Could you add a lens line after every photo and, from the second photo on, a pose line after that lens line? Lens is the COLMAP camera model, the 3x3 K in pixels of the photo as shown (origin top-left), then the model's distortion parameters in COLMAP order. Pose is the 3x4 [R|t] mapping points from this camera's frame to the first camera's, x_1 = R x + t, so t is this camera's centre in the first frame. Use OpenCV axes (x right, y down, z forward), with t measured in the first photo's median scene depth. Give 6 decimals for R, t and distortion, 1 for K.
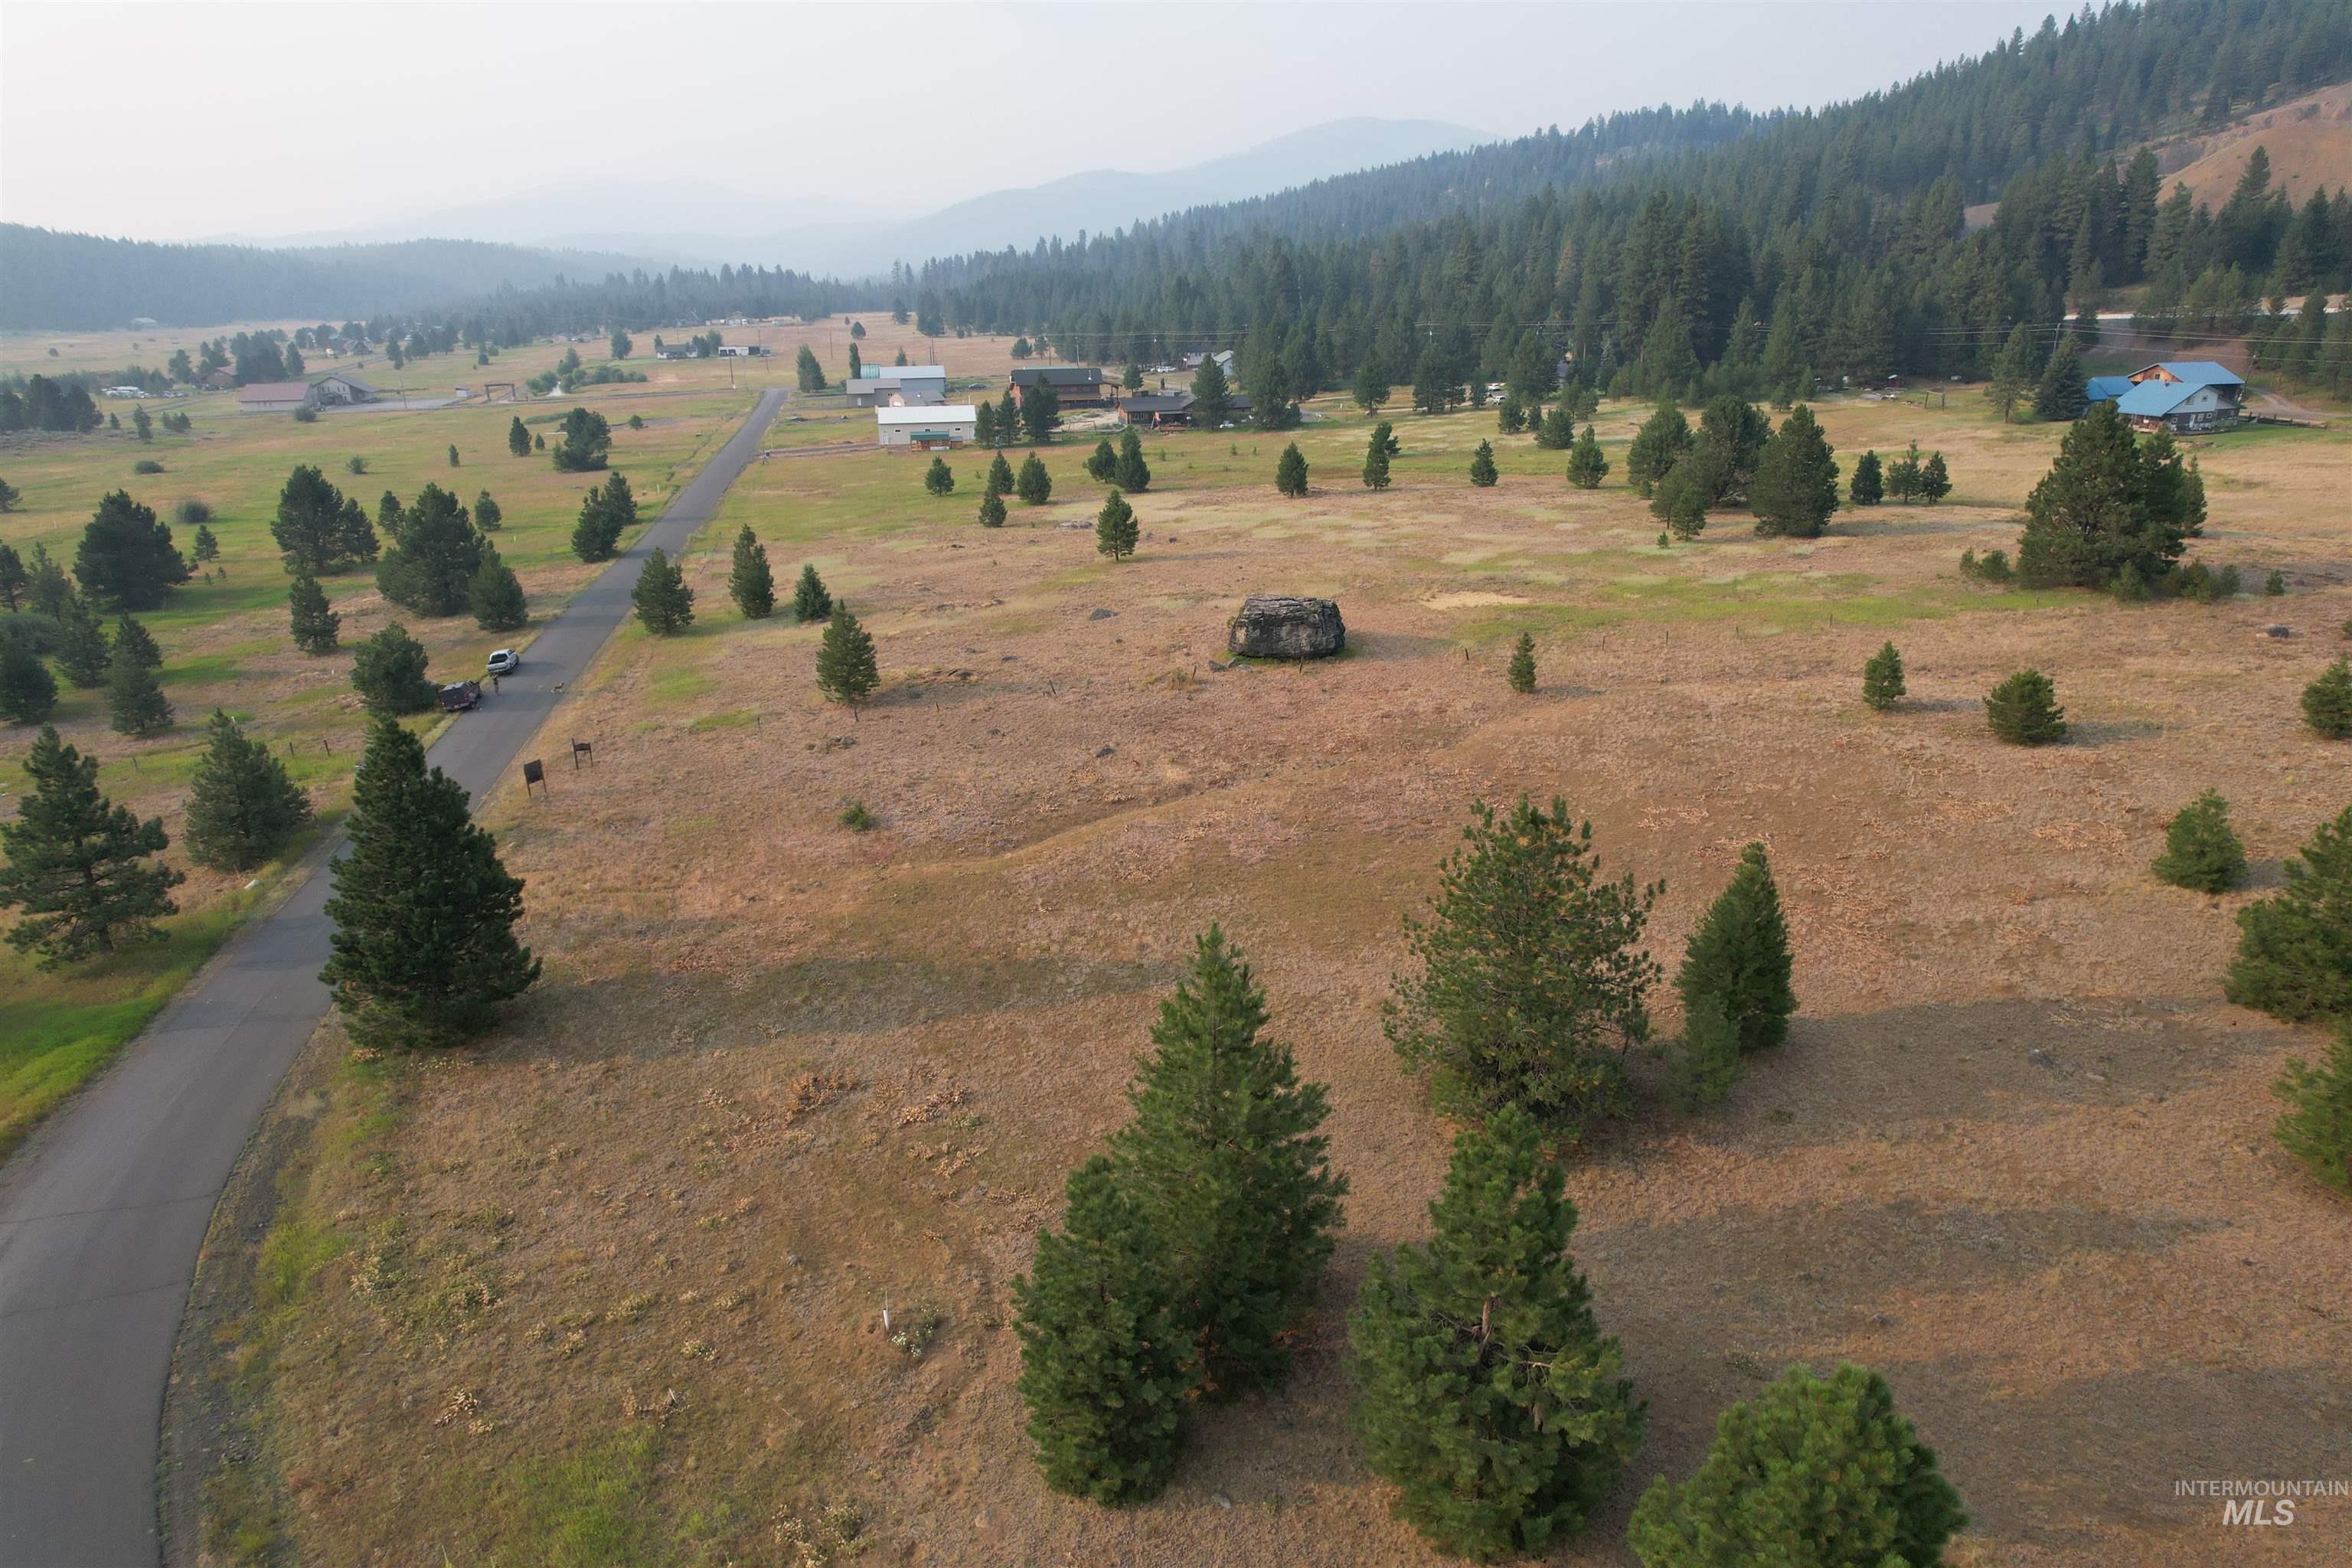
lens RADIAL K [[1442.6, 0, 1176.0], [0, 1442.6, 784.0], [0, 0, 1]] dist [-0.069838, 0.046826]
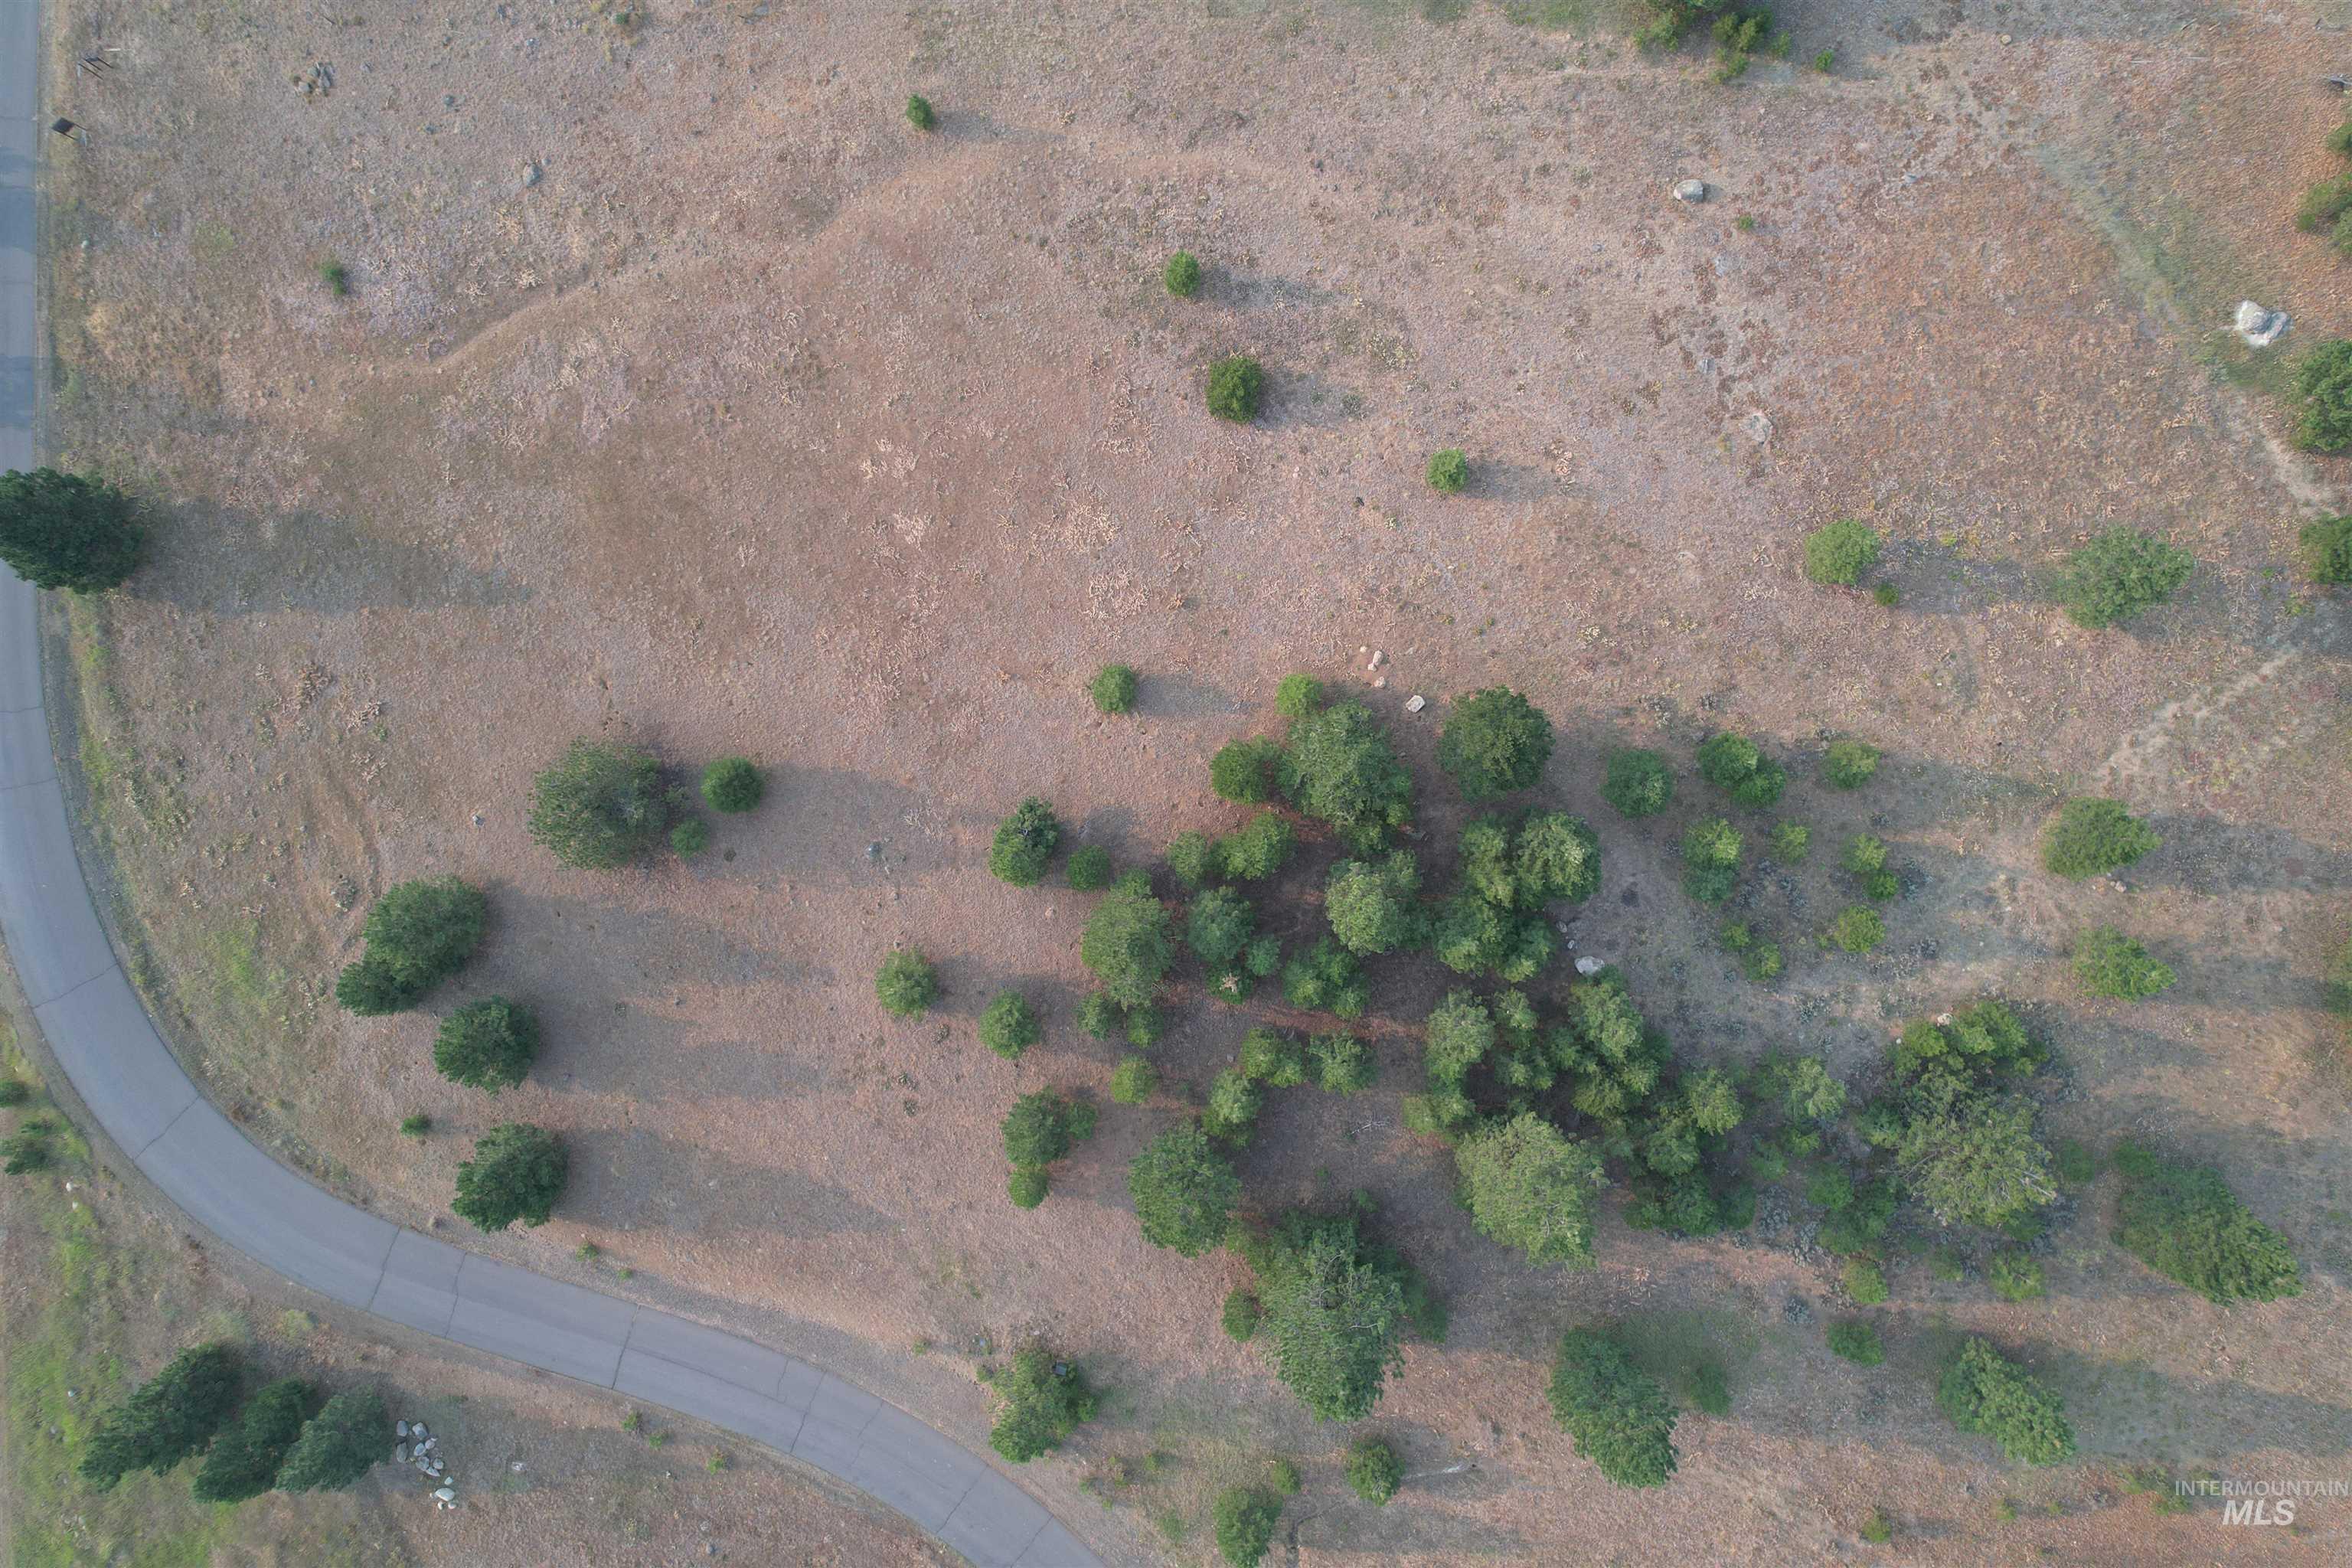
lens RADIAL K [[1493.0, 0, 1176.0], [0, 1493.0, 784.0], [0, 0, 1]] dist [-0.081471, 0.066754]
pose [[0.982888, 0.184200, 0.000833, 0.258319], [-0.063576, 0.334989, 0.940075, -0.470656], [0.172882, -0.924042, 0.340968, 0.107142]]
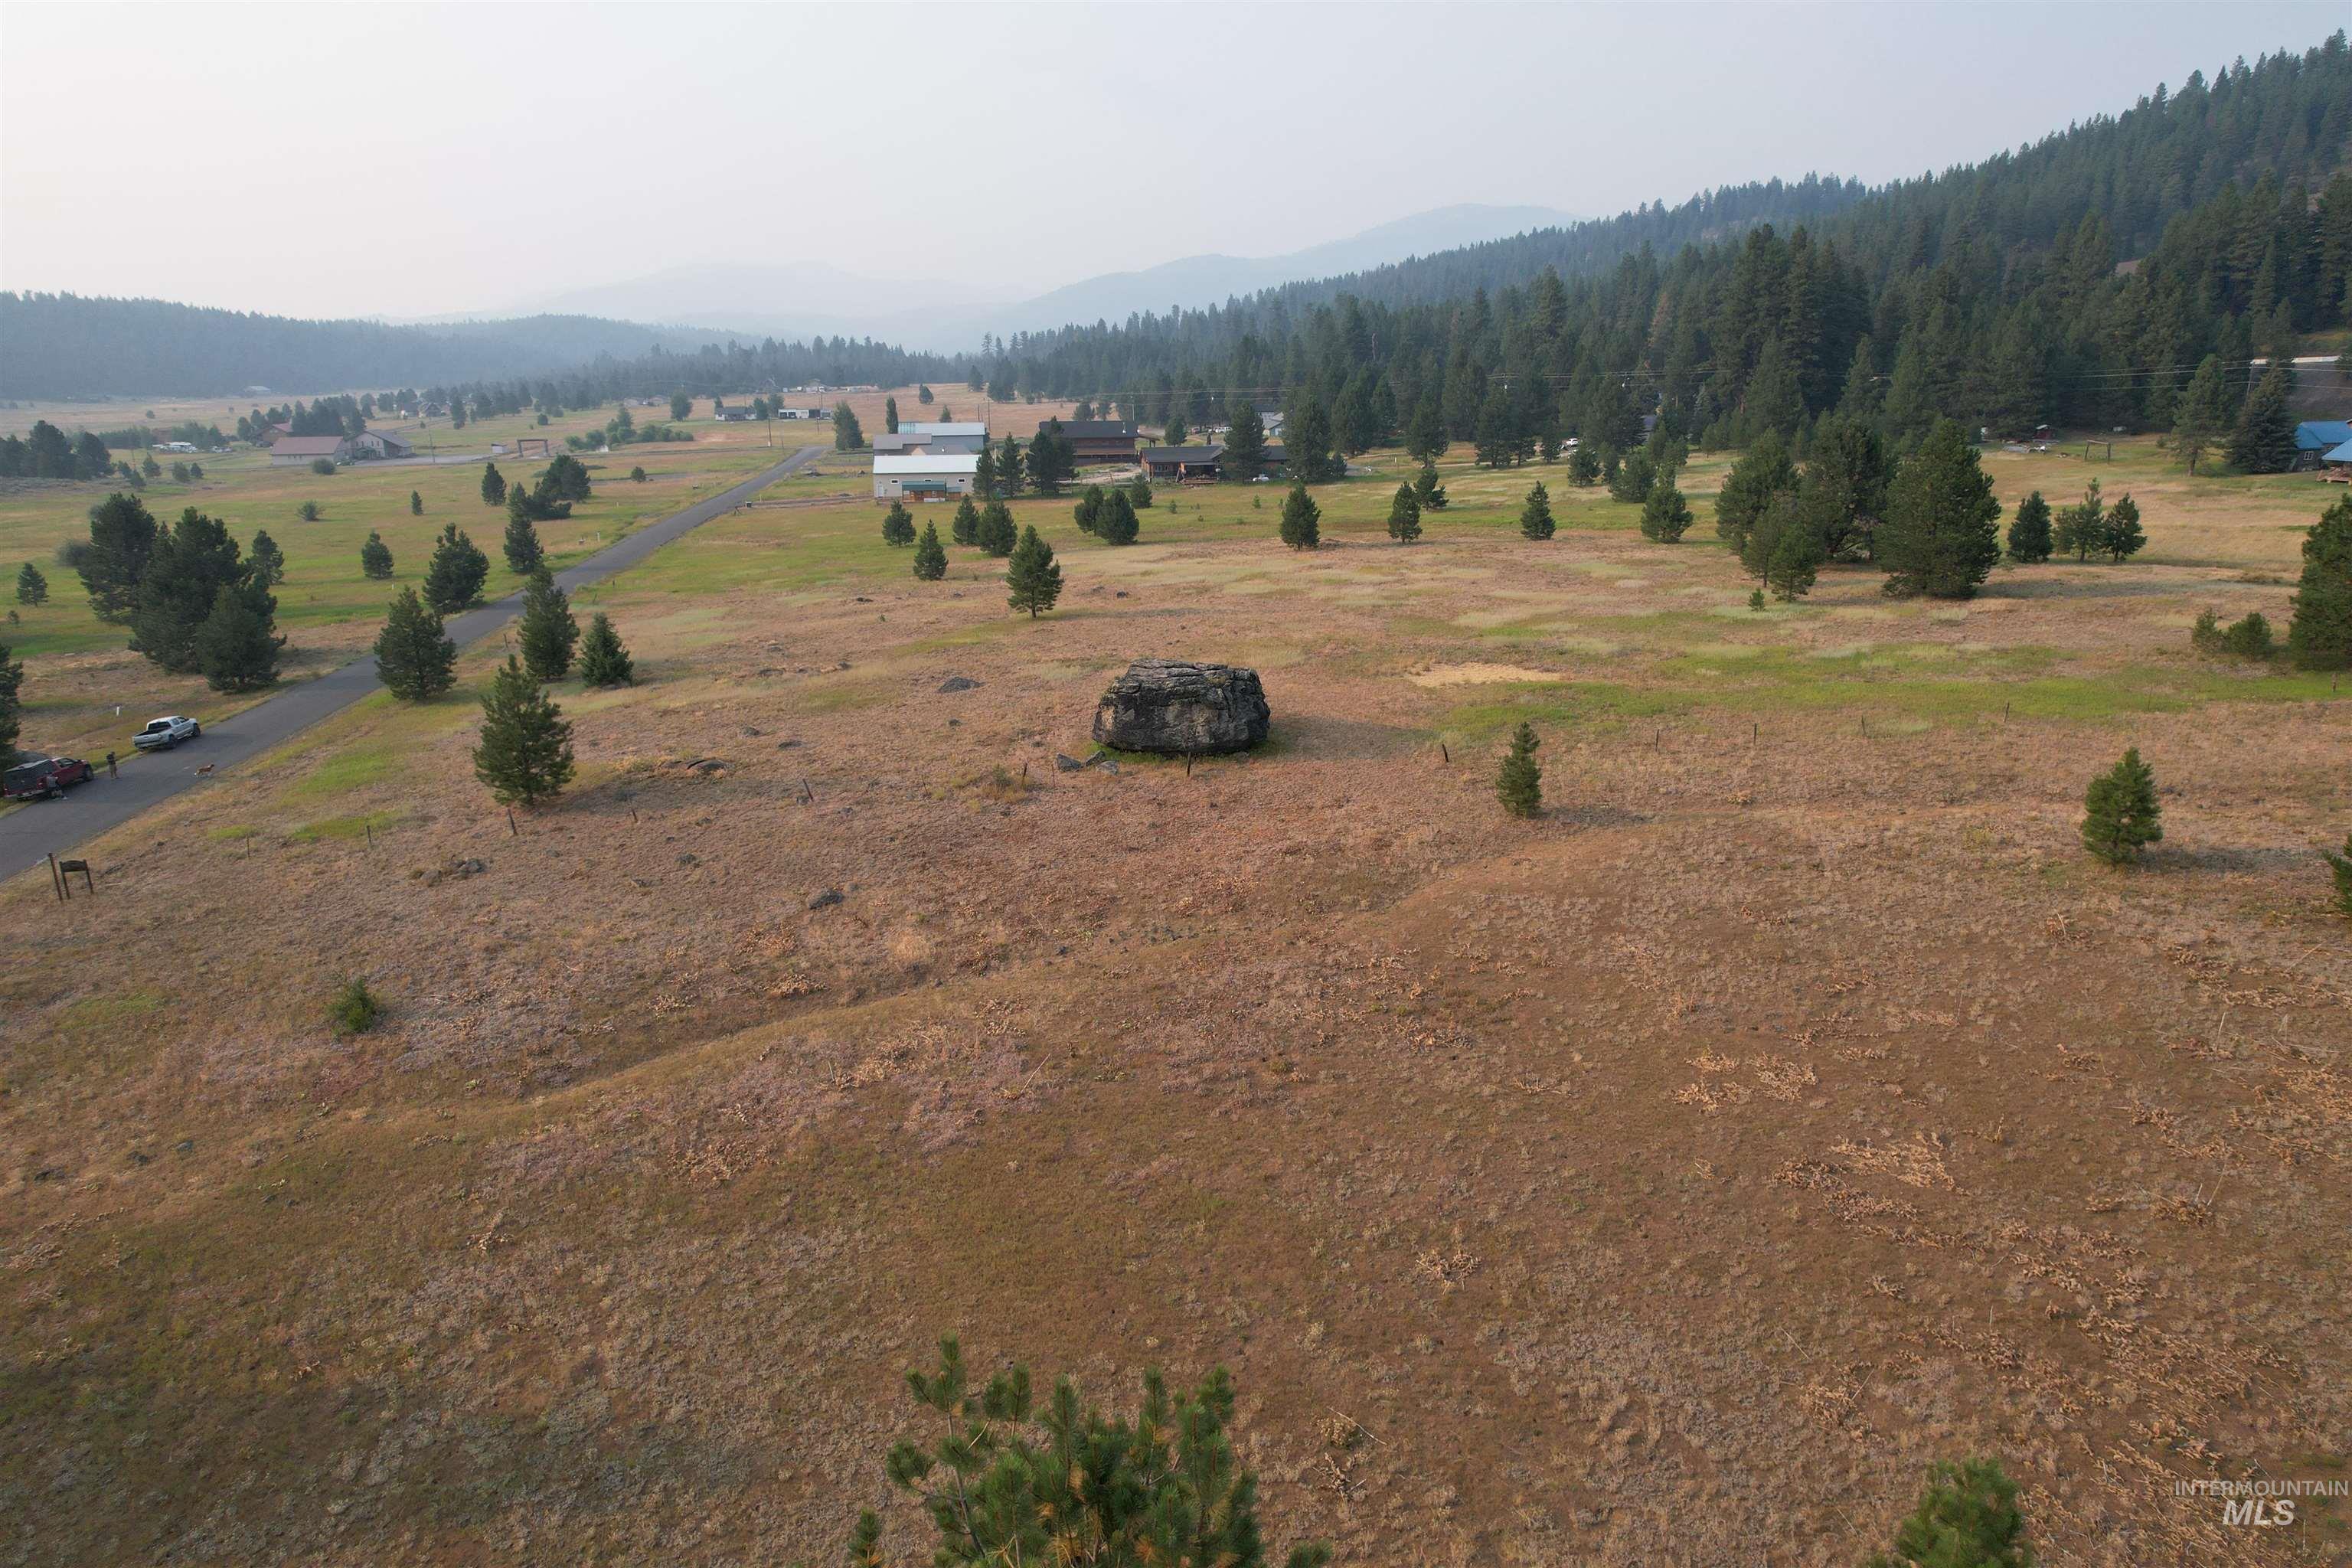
lens RADIAL K [[1493.0, 0, 1176.0], [0, 1493.0, 784.0], [0, 0, 1]] dist [-0.081471, 0.066754]
pose [[0.998204, 0.022527, -0.055513, 0.063418], [-0.025648, 0.998092, -0.056159, -0.018769], [0.054142, 0.057482, 0.996877, 0.169868]]
